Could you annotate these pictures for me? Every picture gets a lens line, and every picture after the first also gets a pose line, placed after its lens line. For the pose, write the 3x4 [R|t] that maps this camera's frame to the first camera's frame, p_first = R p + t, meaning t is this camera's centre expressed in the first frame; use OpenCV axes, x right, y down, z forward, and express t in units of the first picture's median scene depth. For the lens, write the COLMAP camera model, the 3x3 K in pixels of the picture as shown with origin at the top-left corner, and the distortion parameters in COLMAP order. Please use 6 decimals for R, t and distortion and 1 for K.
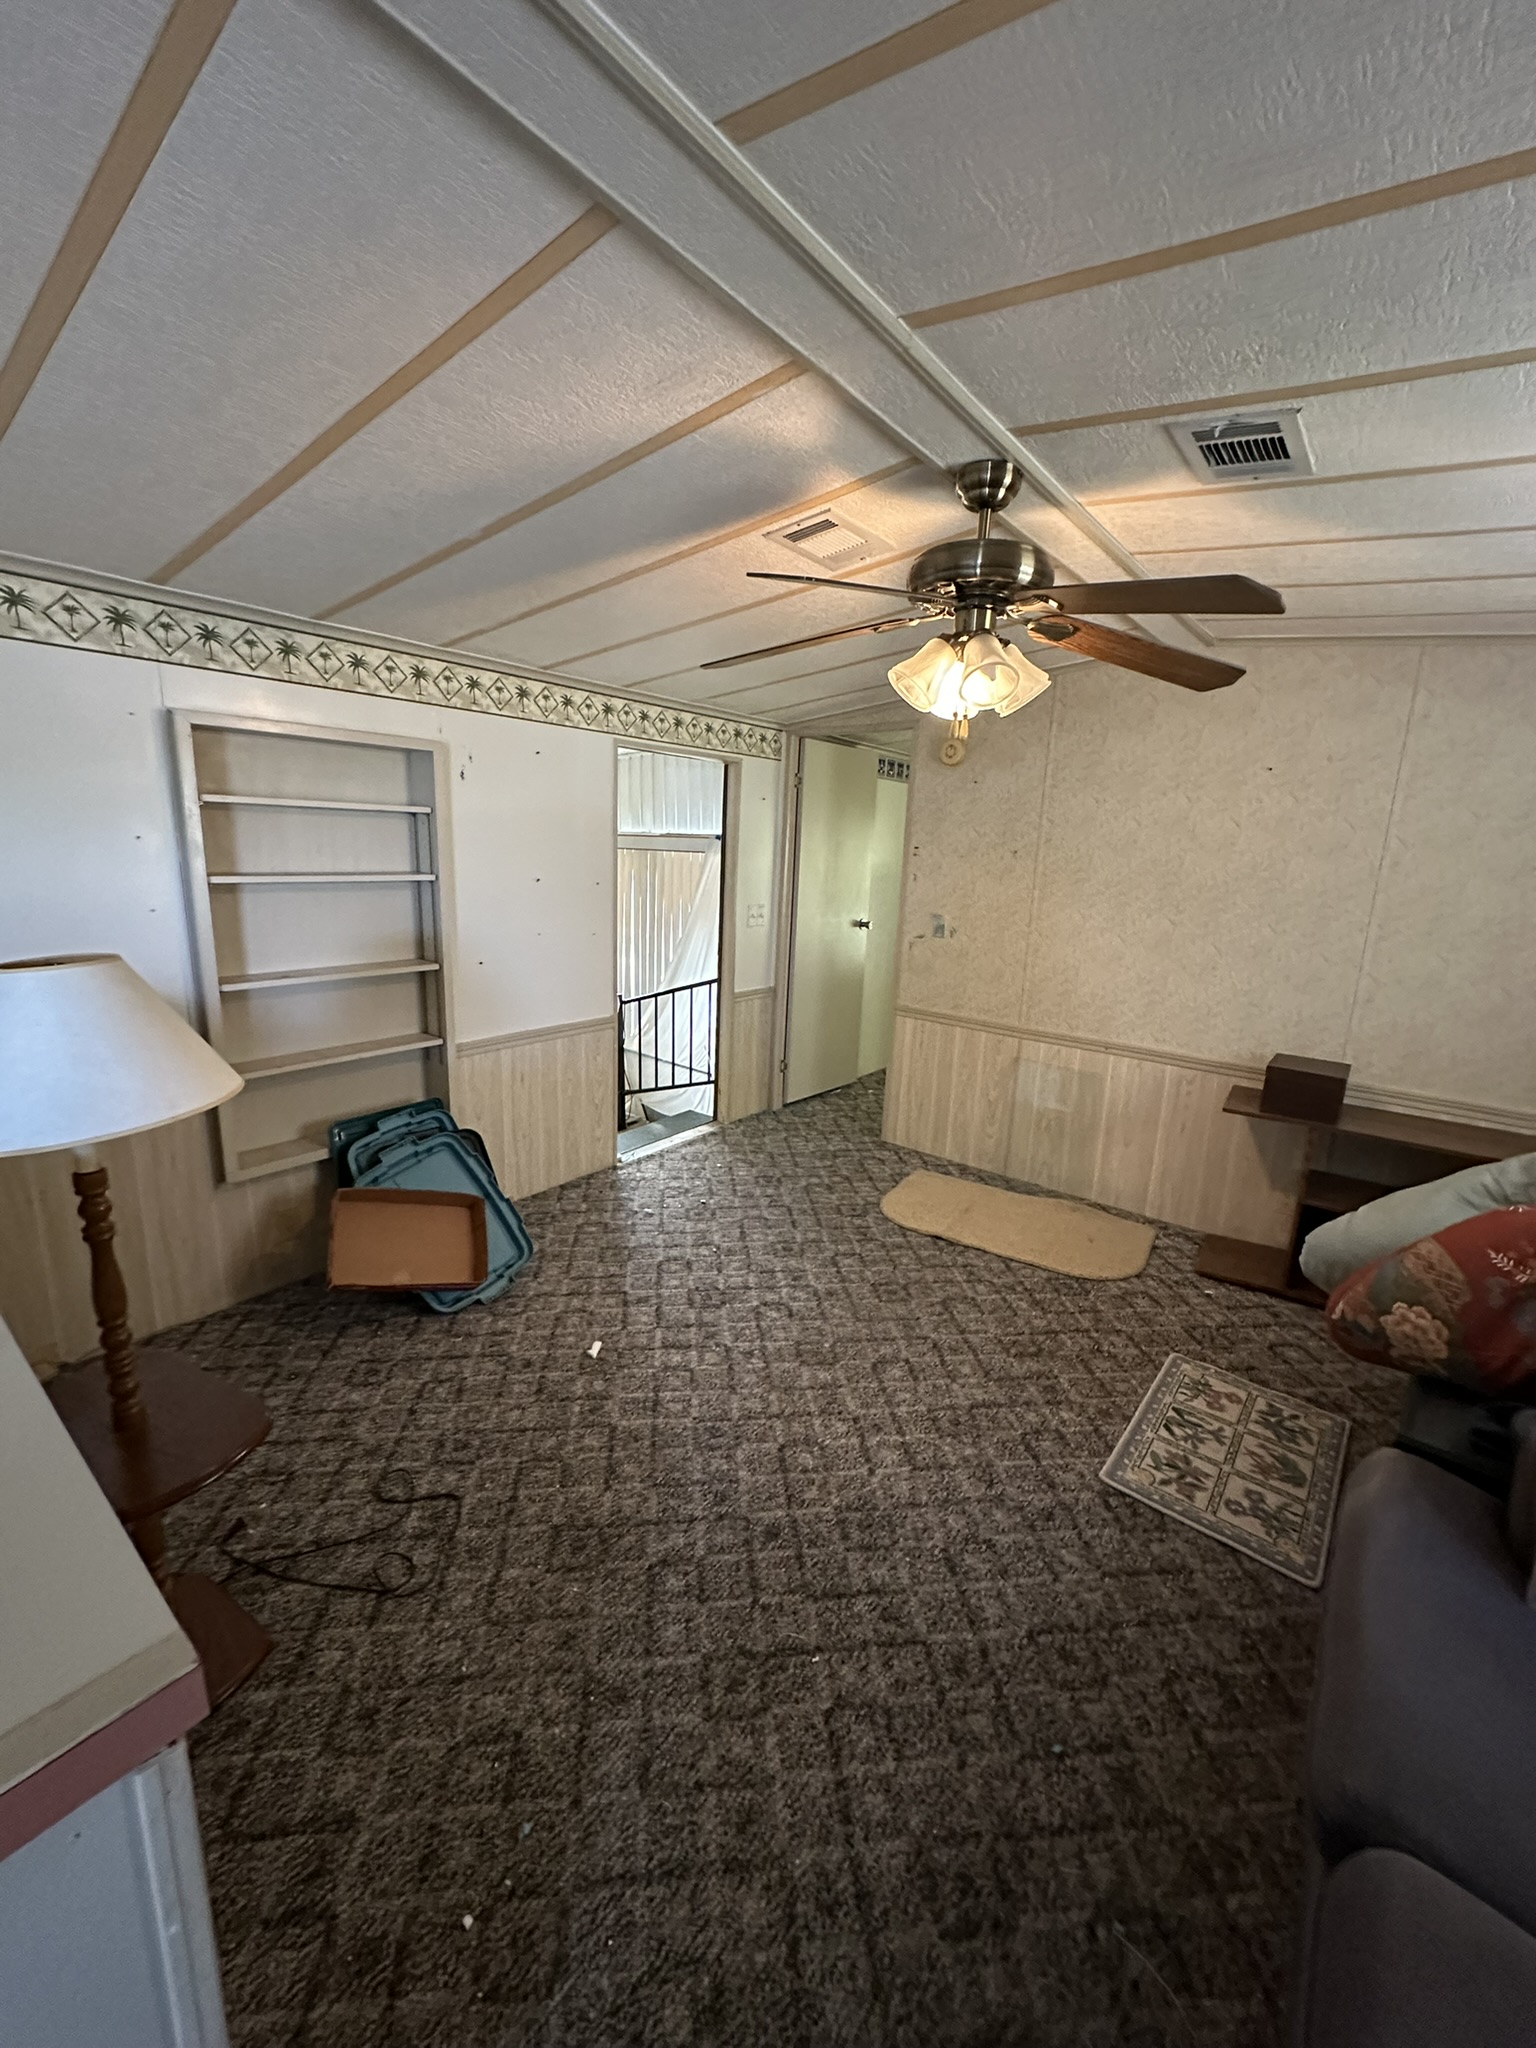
lens RADIAL K [[821.7, 0, 756.2], [0, 821.7, 1029.4], [0, 0, 1]] dist [-0.001488, 0.001048]
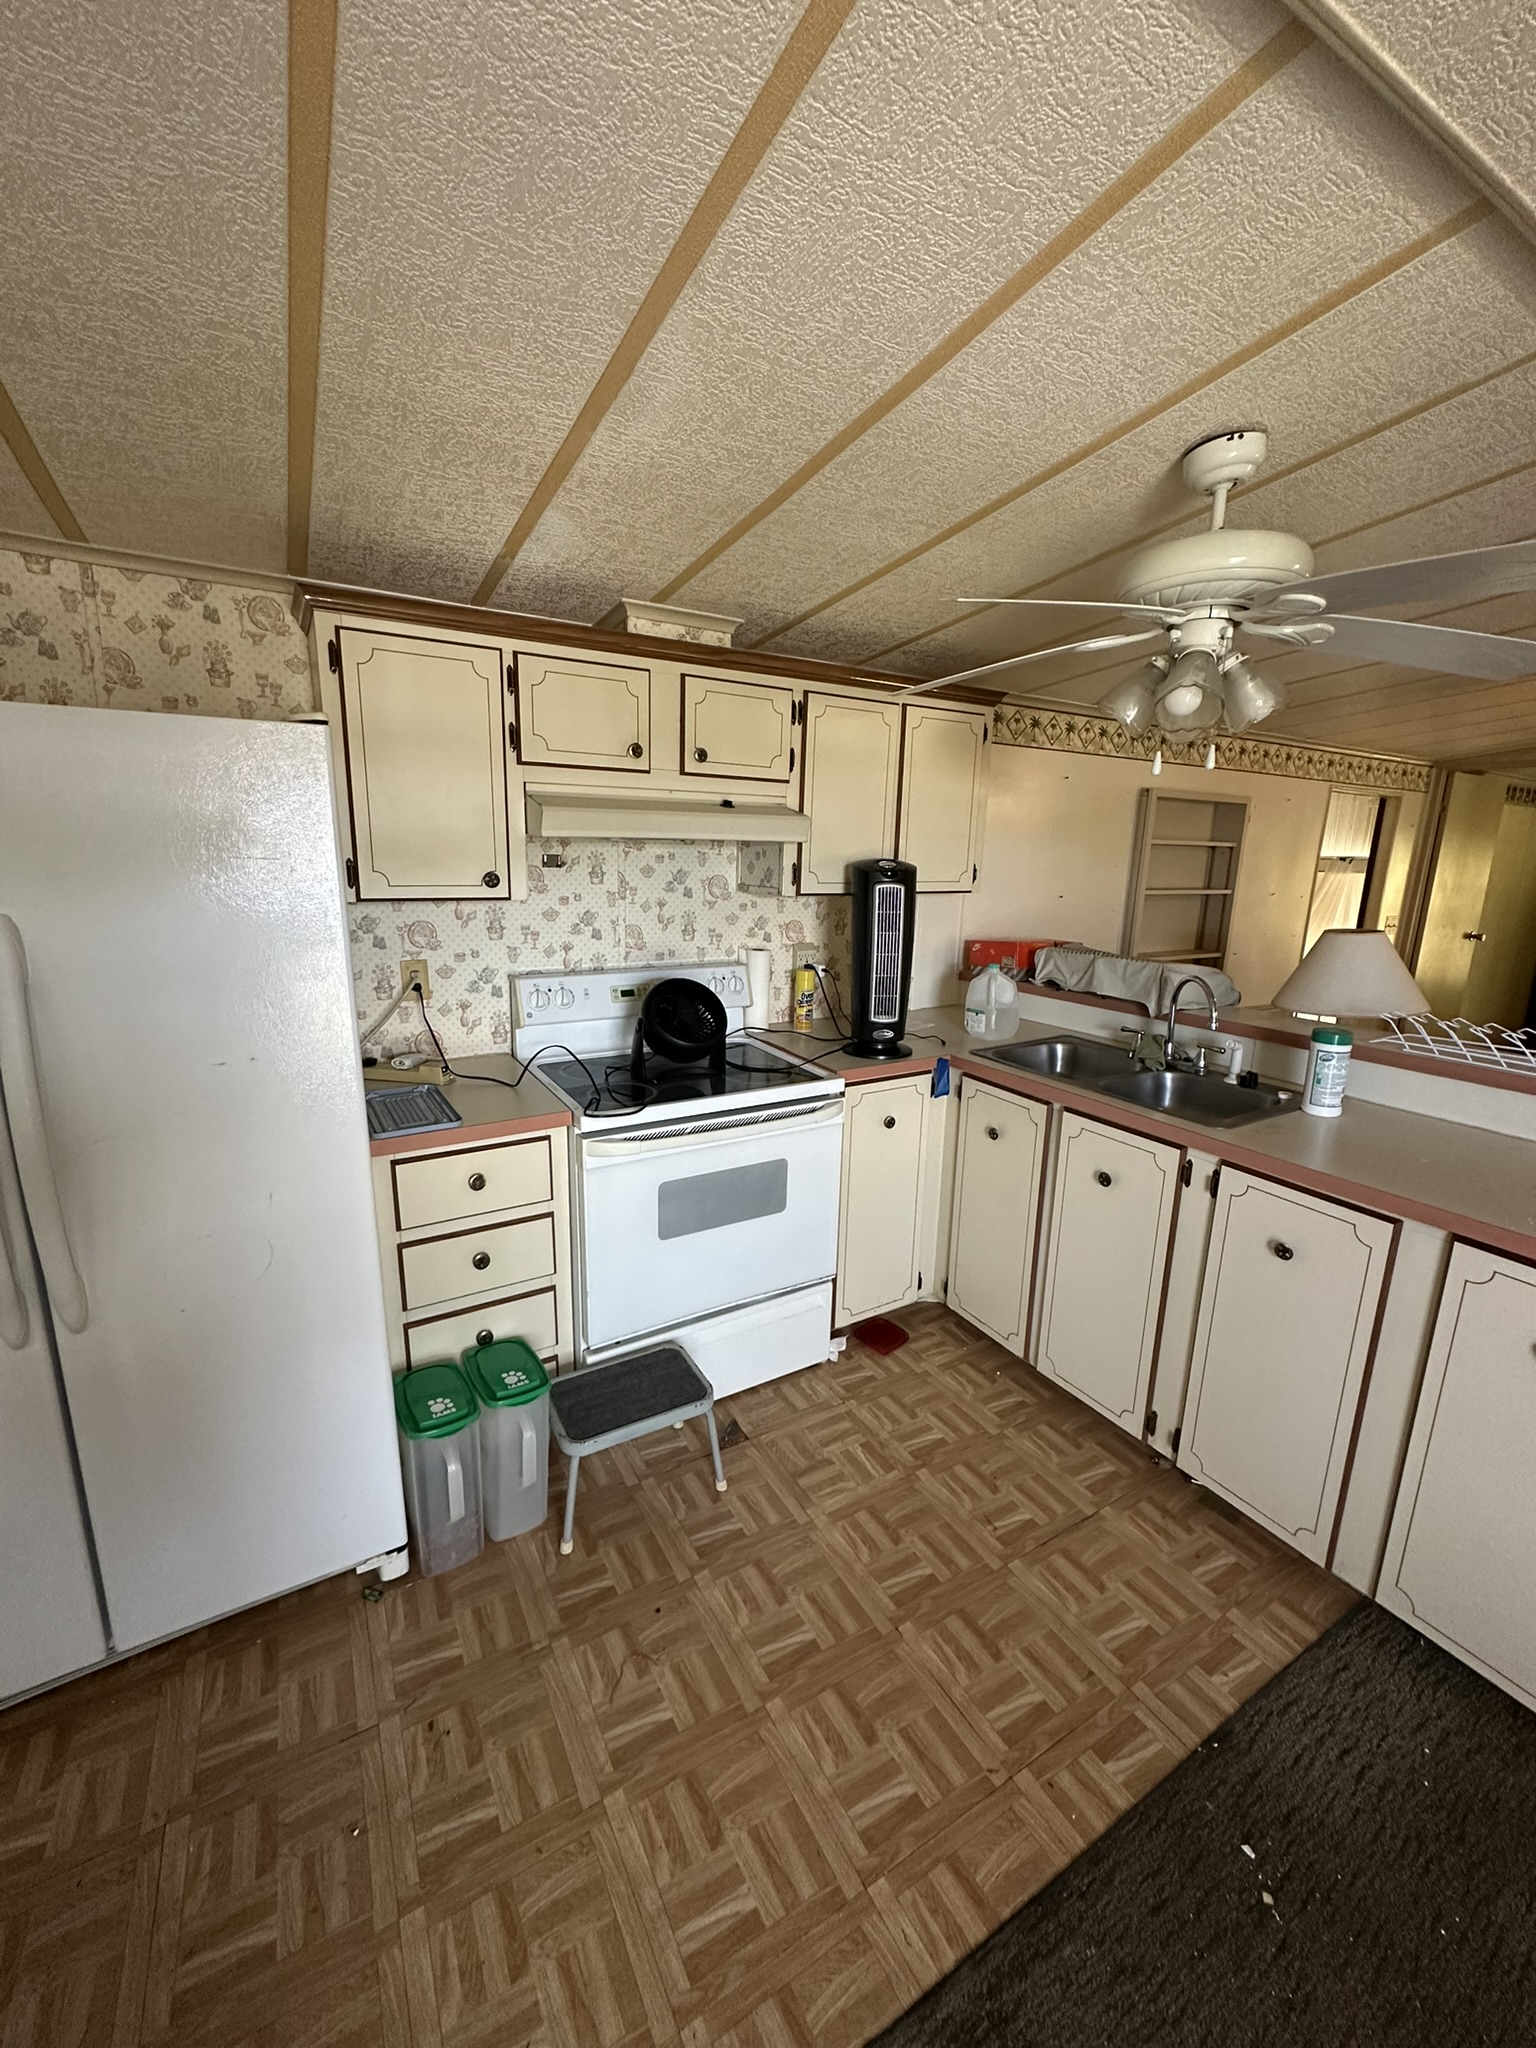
lens RADIAL K [[821.7, 0, 773.7], [0, 821.7, 1019.1], [0, 0, 1]] dist [-0.001488, 0.001048]
pose [[0.936574, 0.074763, -0.342401, -0.668976], [-0.080115, 0.996785, -0.001491, 0.108506], [0.341189, 0.028827, 0.939553, -0.637591]]
